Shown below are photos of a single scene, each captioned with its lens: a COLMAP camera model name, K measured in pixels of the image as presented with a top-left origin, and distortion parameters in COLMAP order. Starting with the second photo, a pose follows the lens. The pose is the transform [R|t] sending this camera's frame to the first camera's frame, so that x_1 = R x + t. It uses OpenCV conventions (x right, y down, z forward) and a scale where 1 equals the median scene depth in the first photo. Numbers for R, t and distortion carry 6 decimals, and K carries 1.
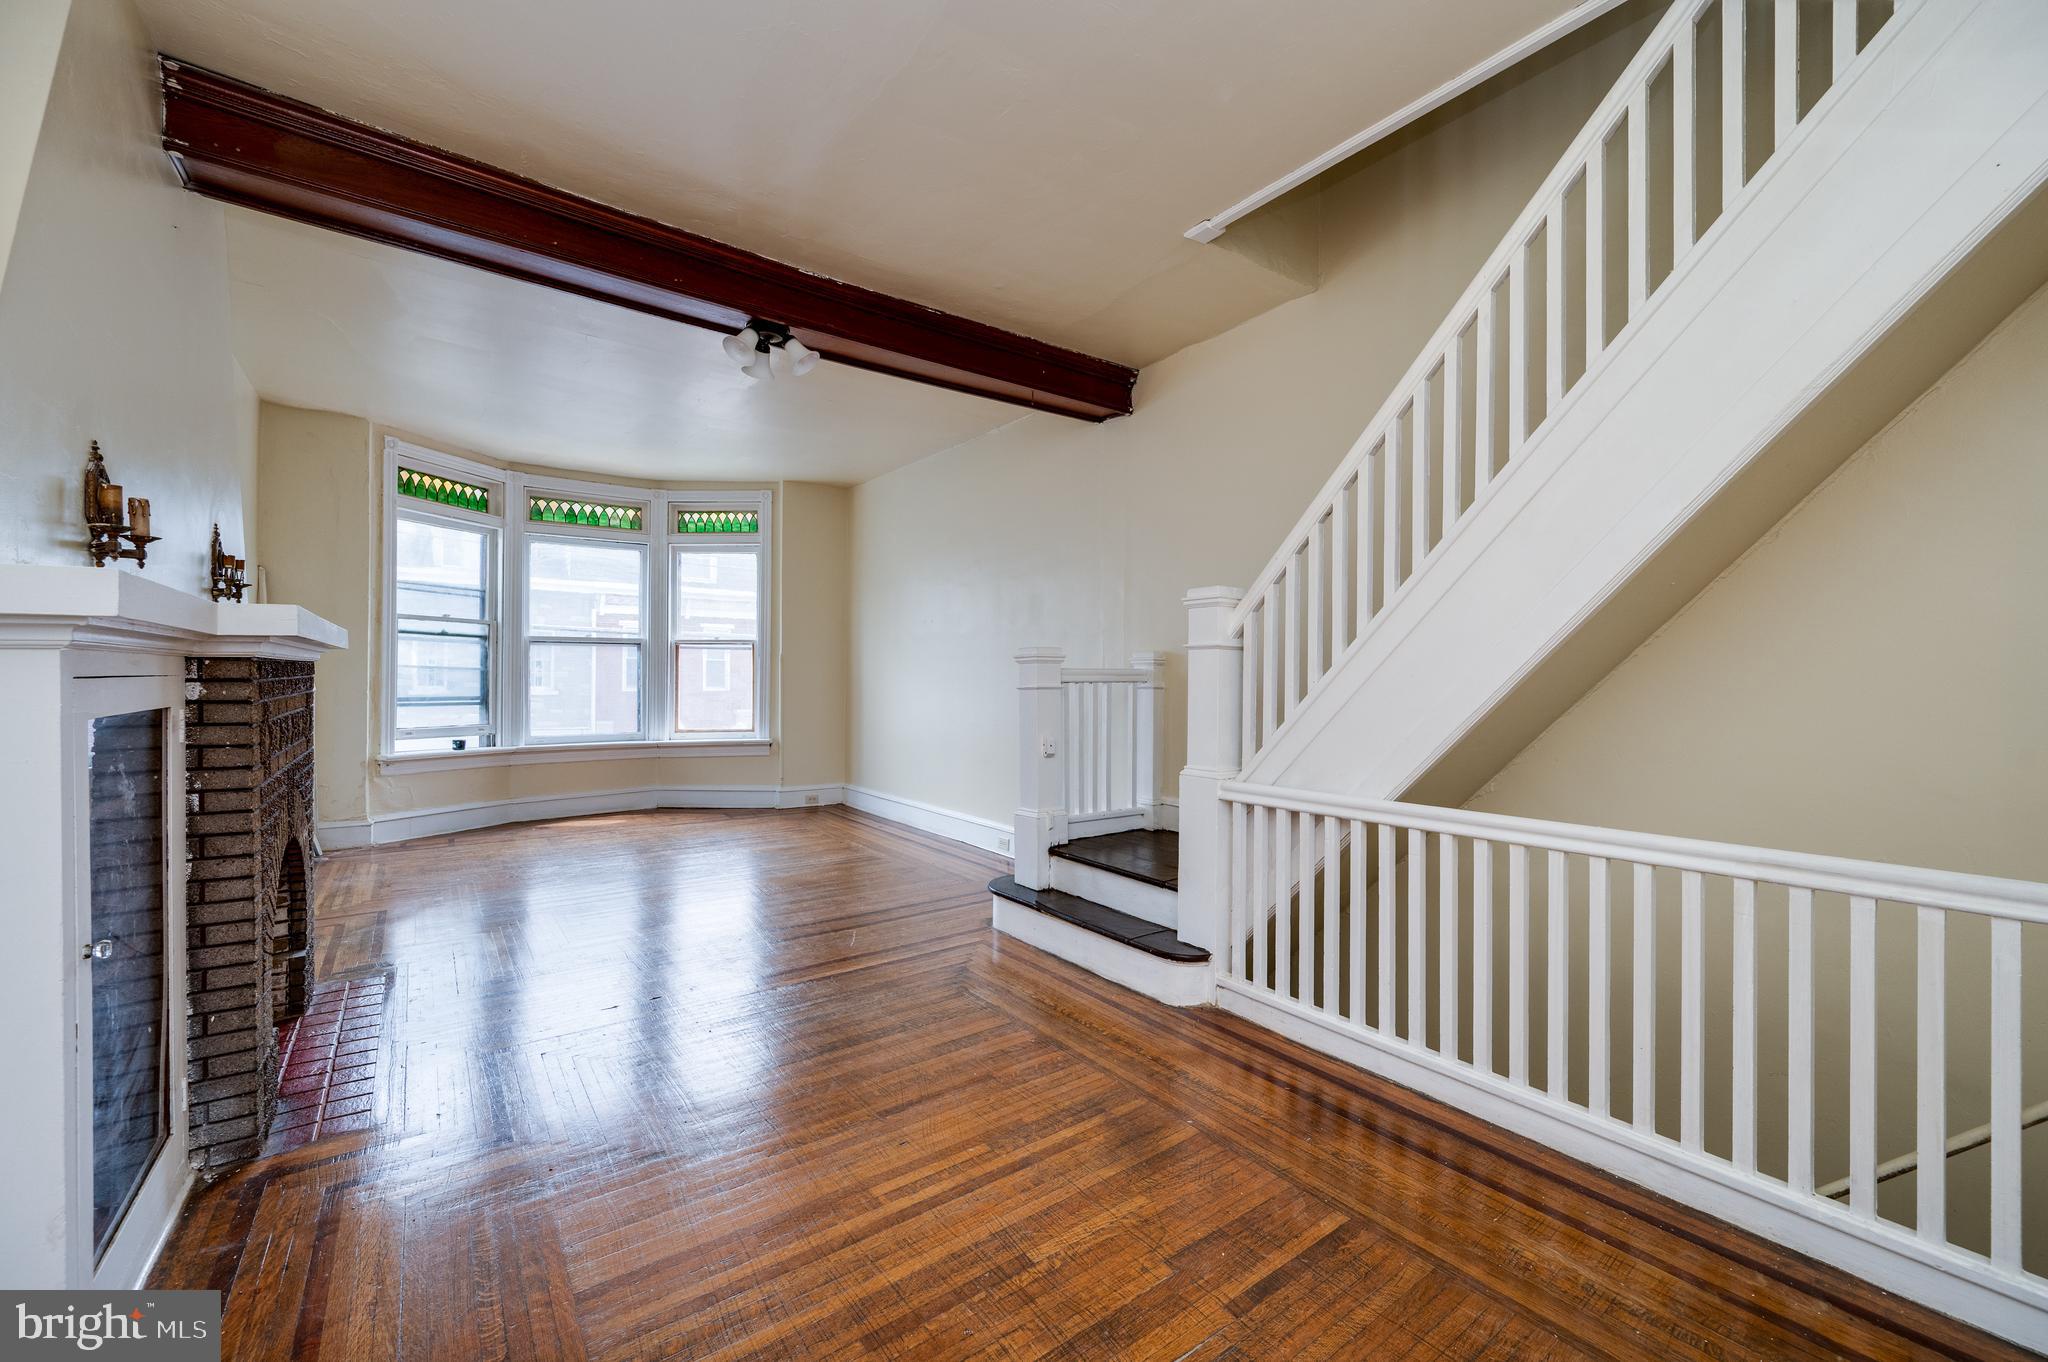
lens RADIAL K [[811.2, 0, 1023.1], [0, 811.2, 676.7], [0, 0, 1]] dist [-0.002966, 0.000792]
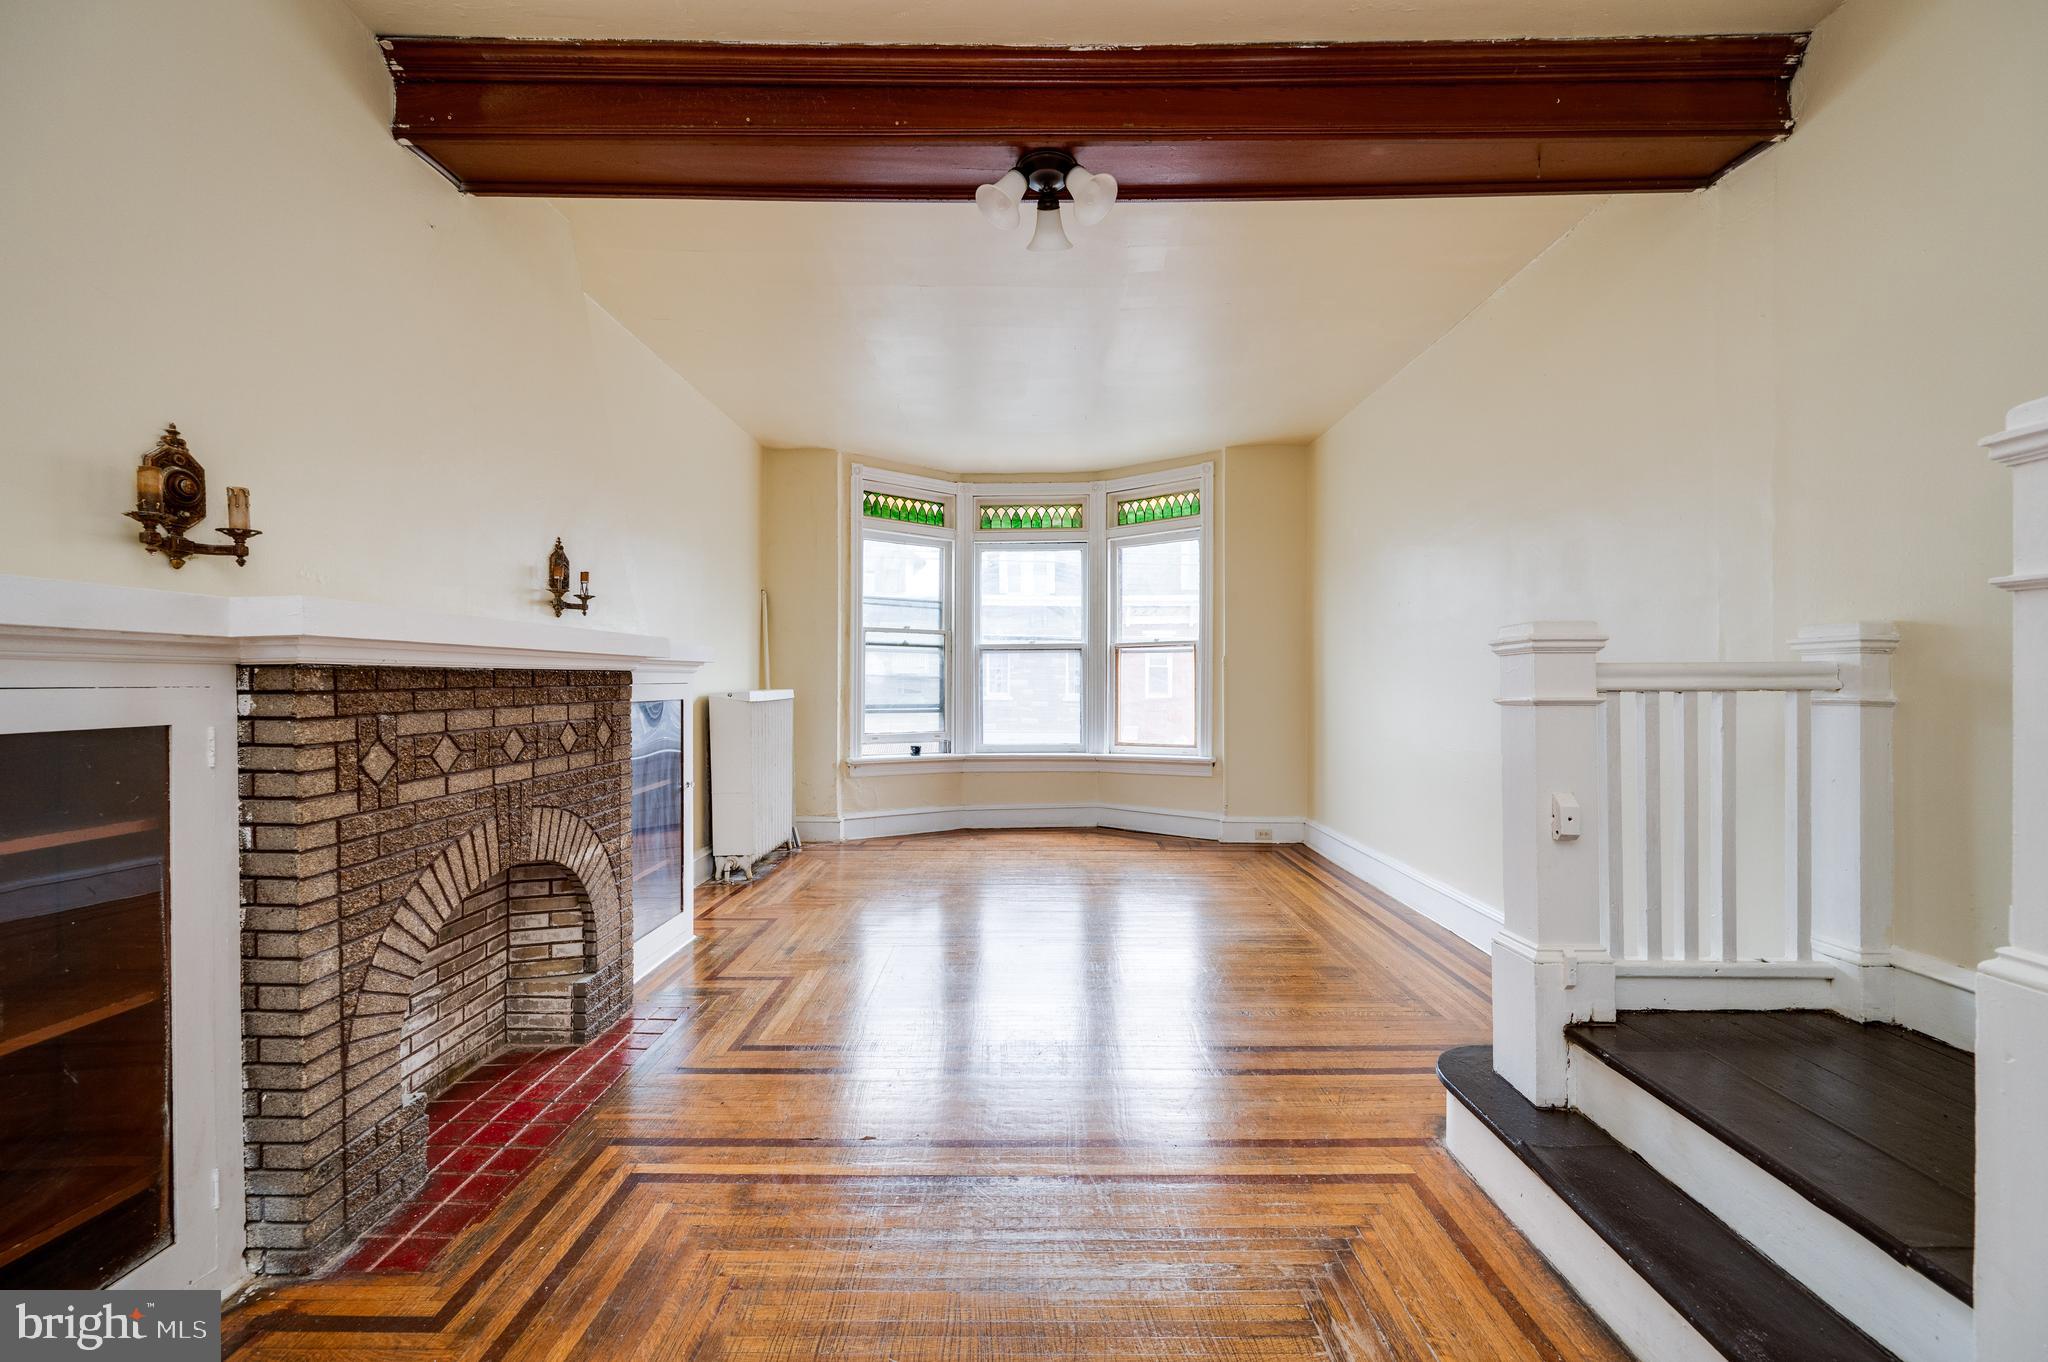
lens RADIAL K [[811.2, 0, 1021.2], [0, 811.2, 682.2], [0, 0, 1]] dist [-0.002966, 0.000792]
pose [[0.800033, -0.007209, -0.599913, 0.054061], [0.006310, 0.999974, -0.003603, 0.000918], [0.599923, -0.000903, 0.800057, 0.341308]]
